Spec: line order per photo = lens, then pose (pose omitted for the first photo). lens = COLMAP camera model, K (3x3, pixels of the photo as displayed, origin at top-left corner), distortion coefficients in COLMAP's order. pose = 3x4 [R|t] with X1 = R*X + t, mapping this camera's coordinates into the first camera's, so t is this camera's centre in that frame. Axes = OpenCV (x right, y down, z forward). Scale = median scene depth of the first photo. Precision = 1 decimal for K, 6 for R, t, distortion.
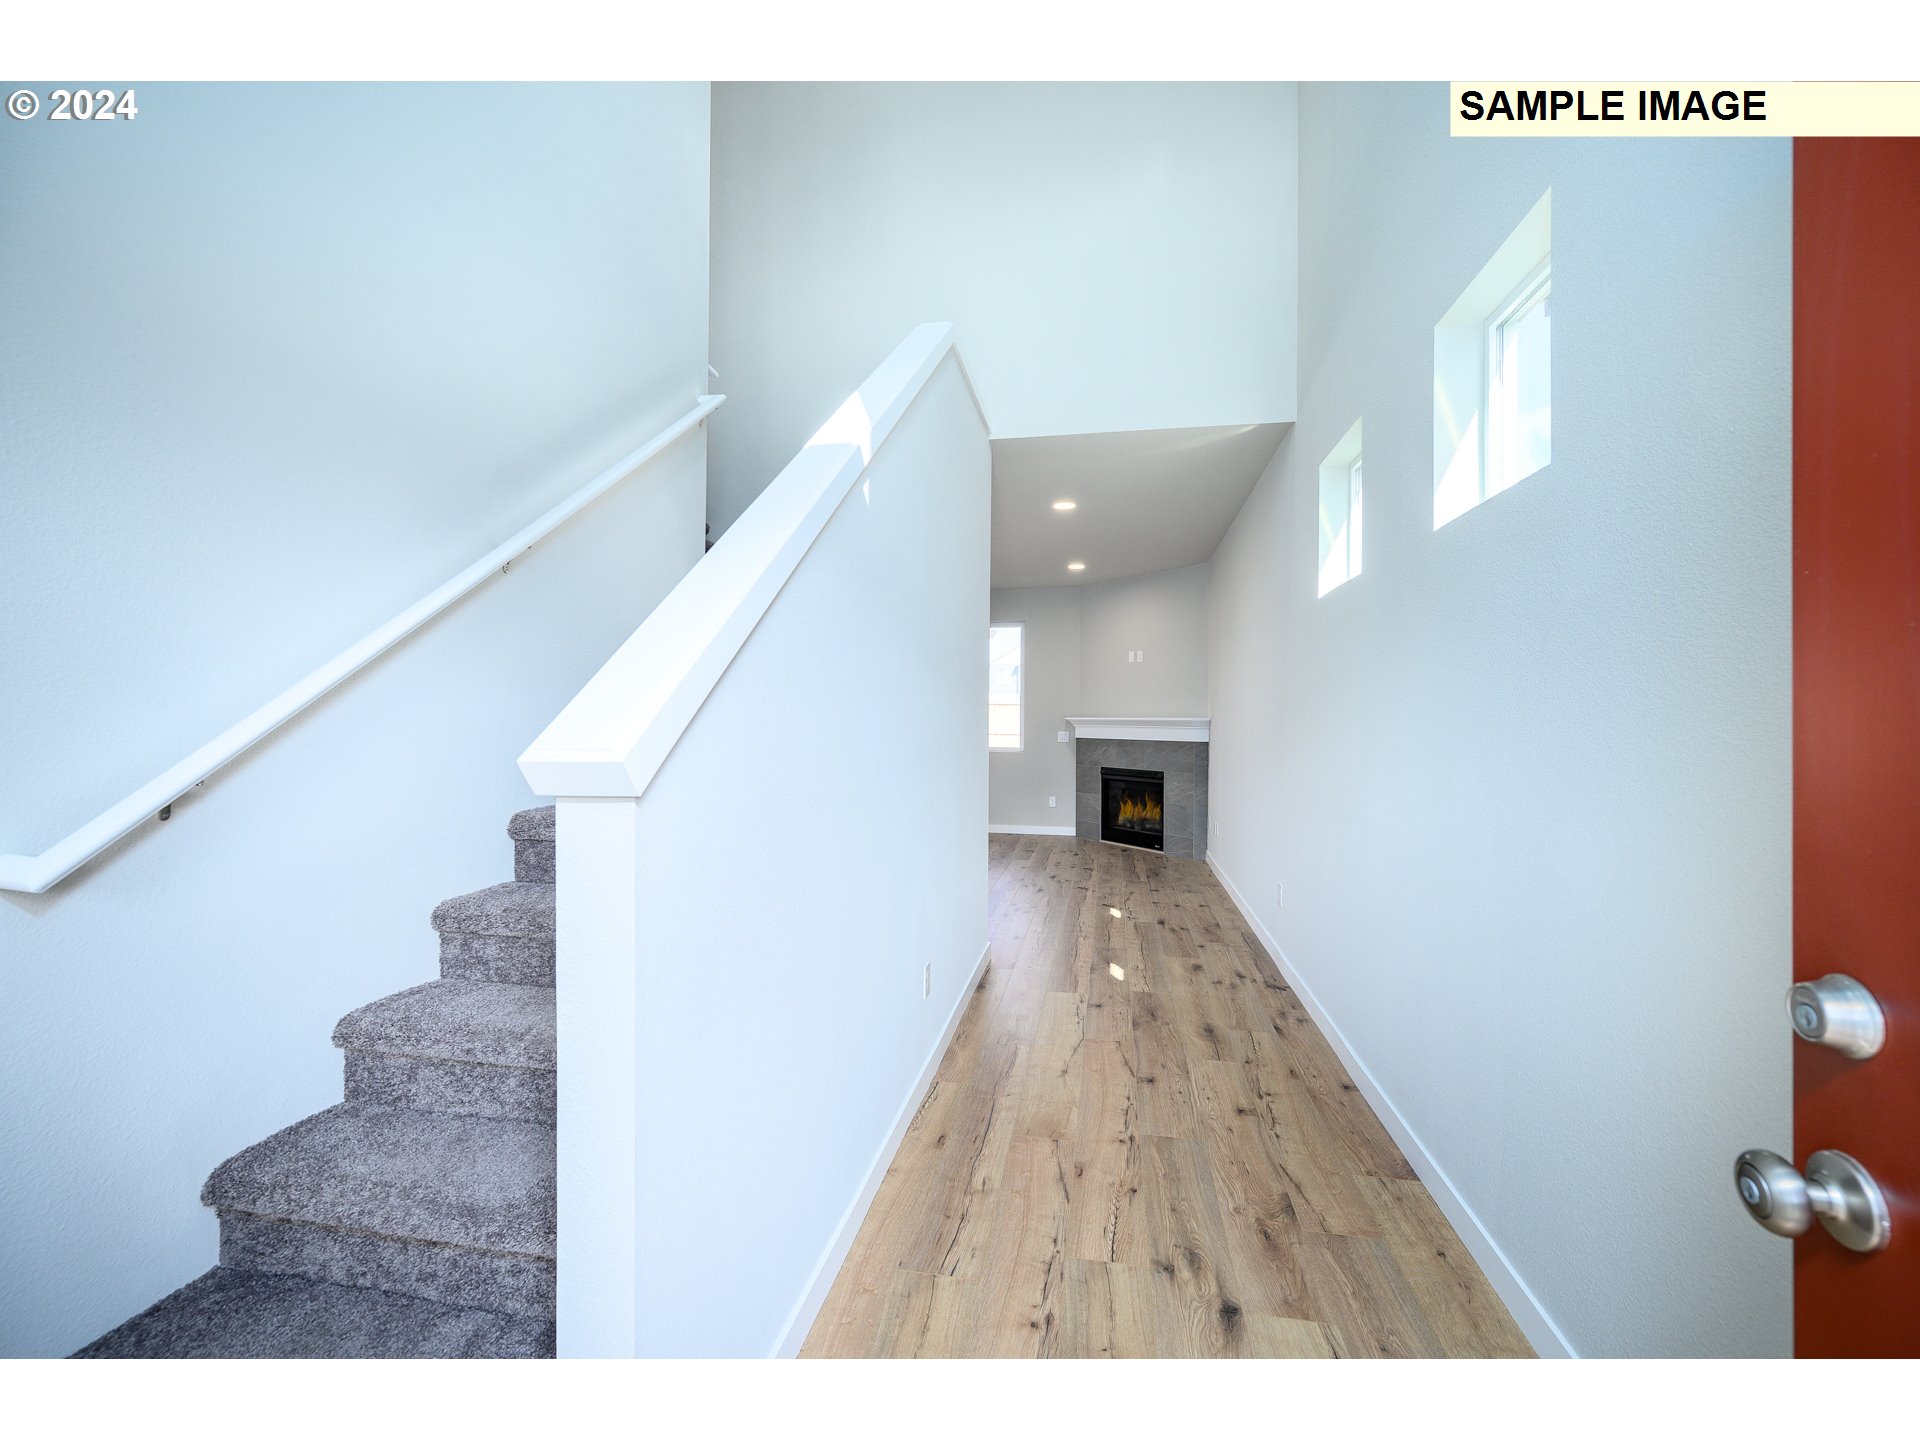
lens RADIAL K [[763.3, 0, 967.2], [0, 763.3, 729.9], [0, 0, 1]] dist [-0.001734, -0.000241]
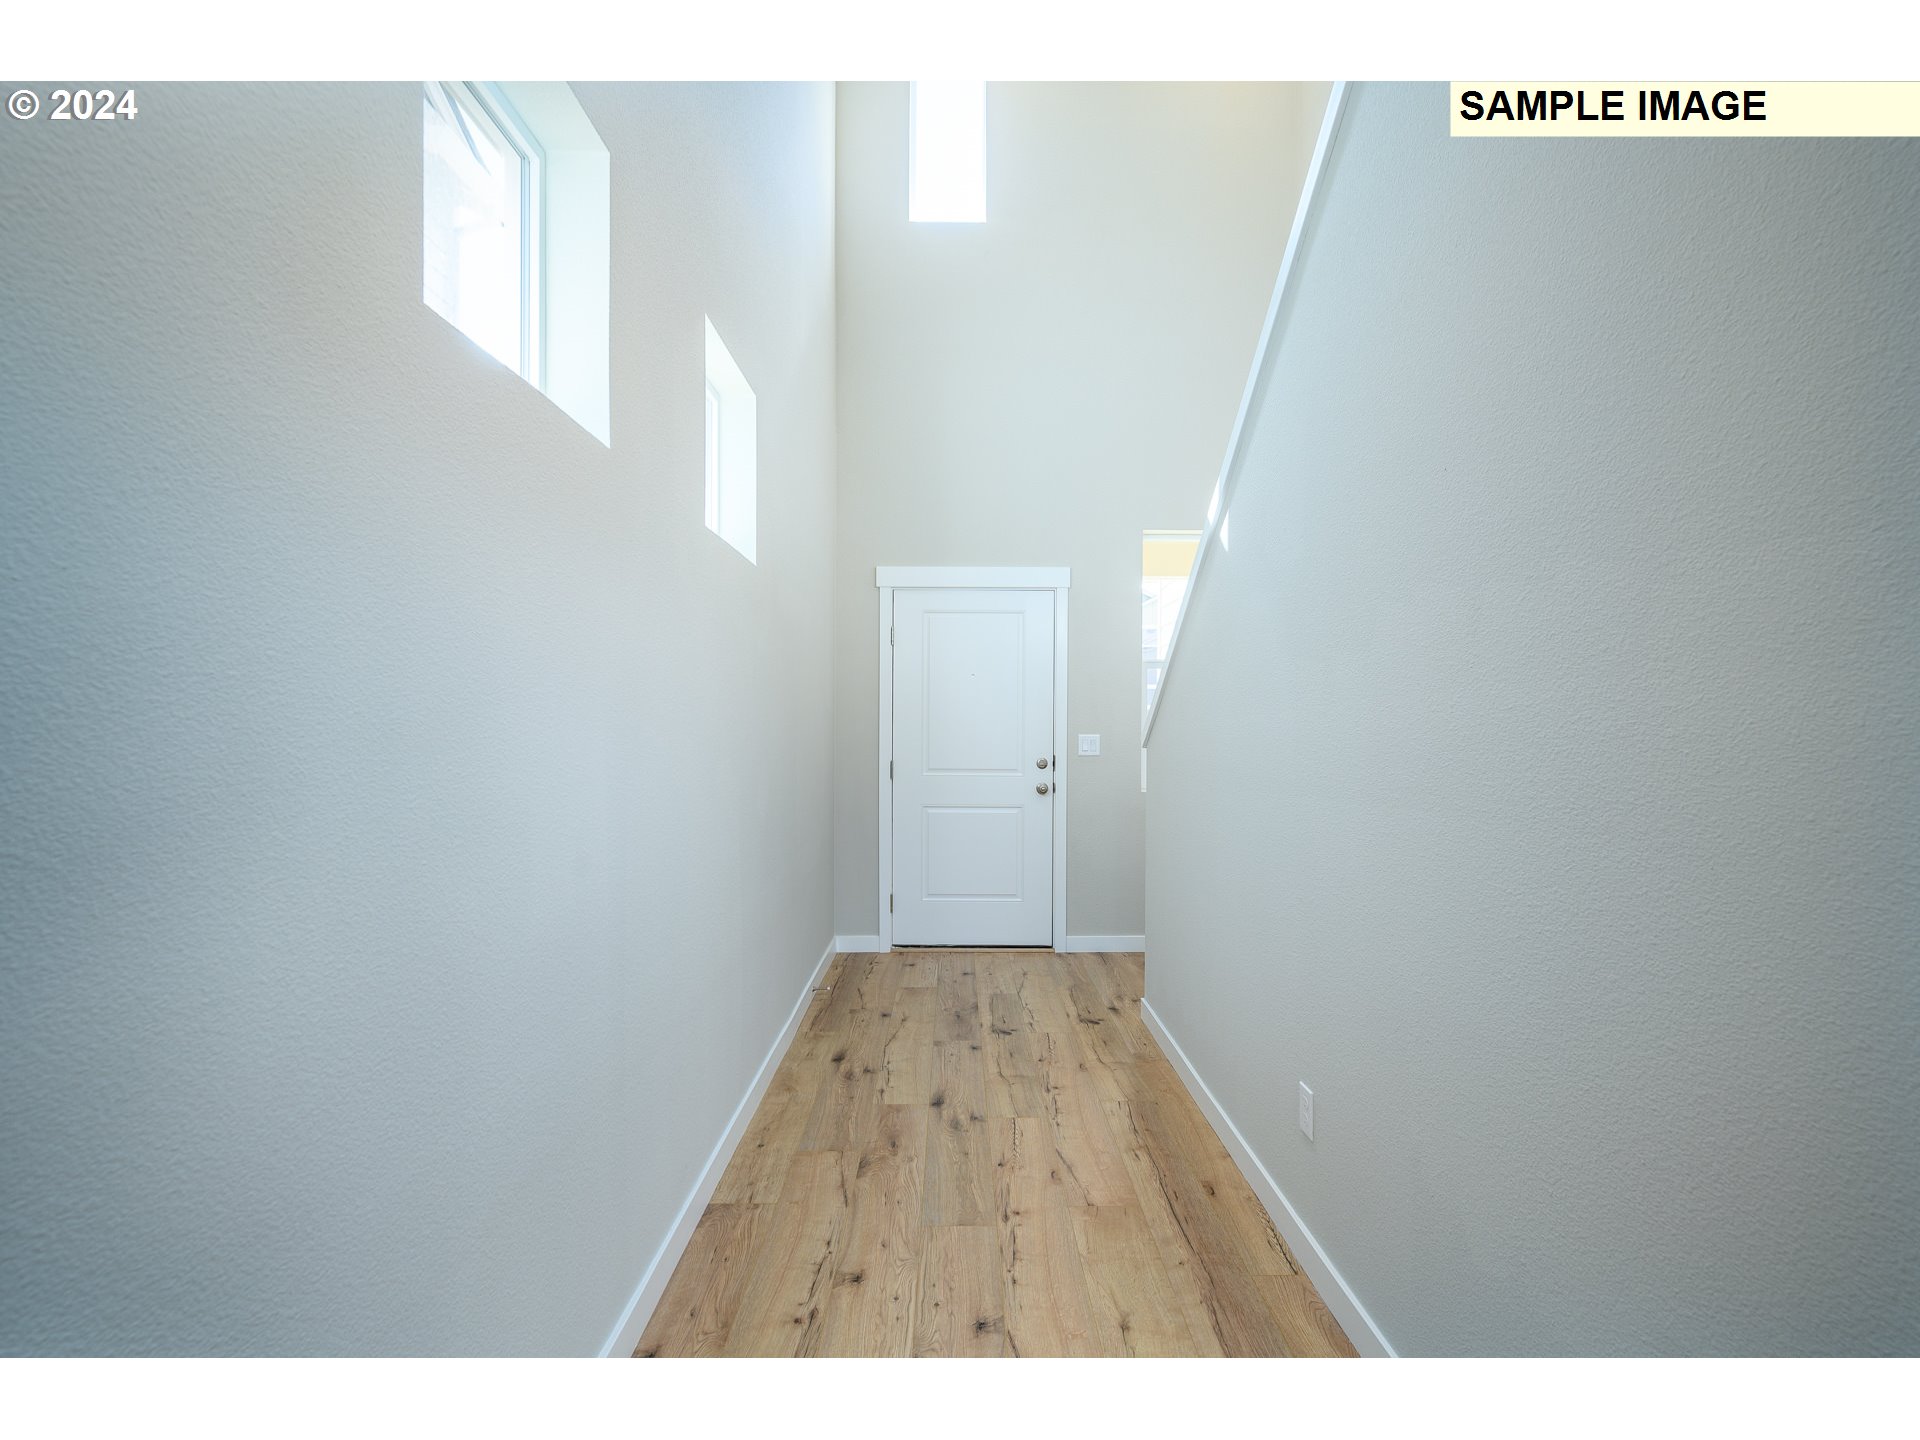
lens RADIAL K [[763.3, 0, 967.2], [0, 763.3, 729.9], [0, 0, 1]] dist [-0.001734, -0.000241]
pose [[-0.980710, -0.009665, -0.195231, 0.467774], [-0.013949, 0.999691, 0.020576, -0.024240], [0.194972, 0.022902, -0.980541, 1.977167]]
